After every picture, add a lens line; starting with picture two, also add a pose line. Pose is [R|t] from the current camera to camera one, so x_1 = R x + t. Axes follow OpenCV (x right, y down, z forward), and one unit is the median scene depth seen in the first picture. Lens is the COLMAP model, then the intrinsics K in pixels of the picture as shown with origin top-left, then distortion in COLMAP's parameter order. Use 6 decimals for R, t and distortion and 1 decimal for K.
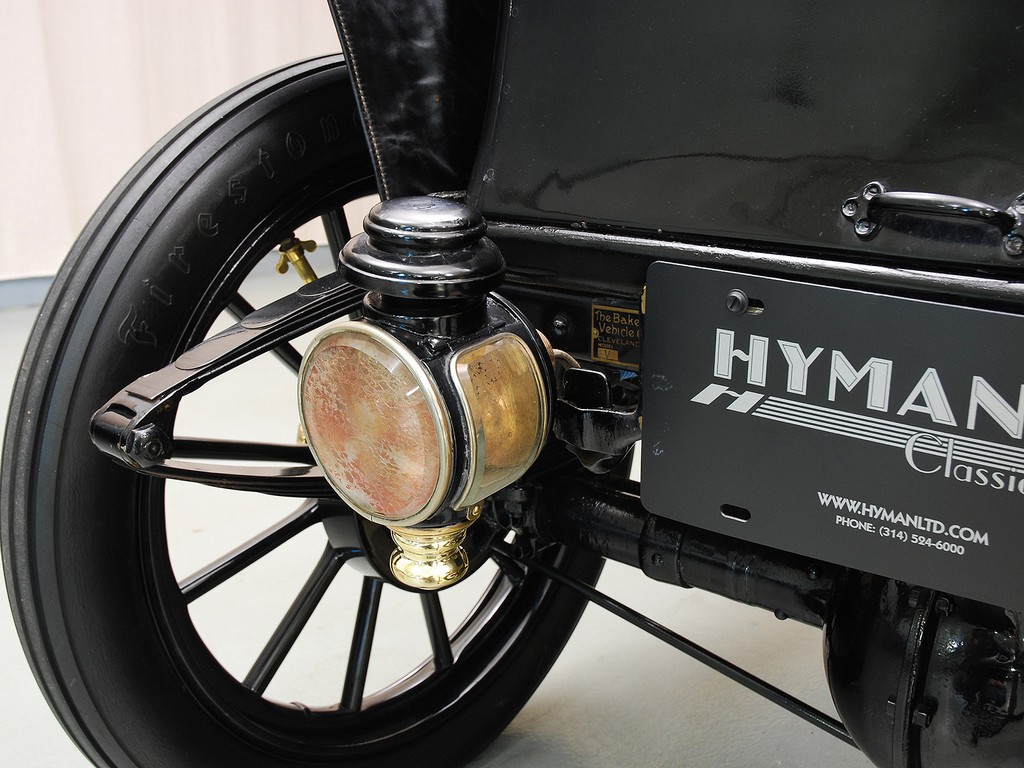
lens RADIAL K [[1364.9, 0, 512.0], [0, 1364.9, 384.0], [0, 0, 1]] dist [-0.277480, -0.004153]
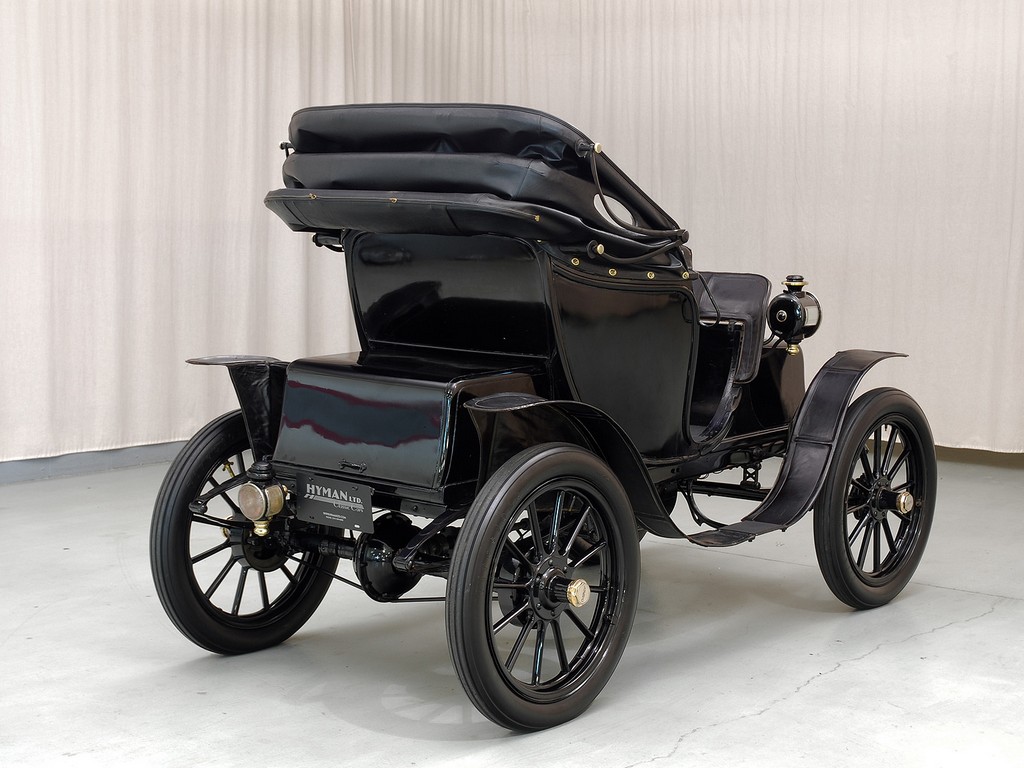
lens RADIAL K [[1926.1, 0, 512.0], [0, 1926.1, 384.0], [0, 0, 1]] dist [0.013737, 0.206819]
pose [[0.998377, 0.019548, 0.053489, 0.359946], [-0.012971, 0.992611, -0.120645, 0.332001], [-0.055452, 0.119756, 0.991254, -4.701899]]
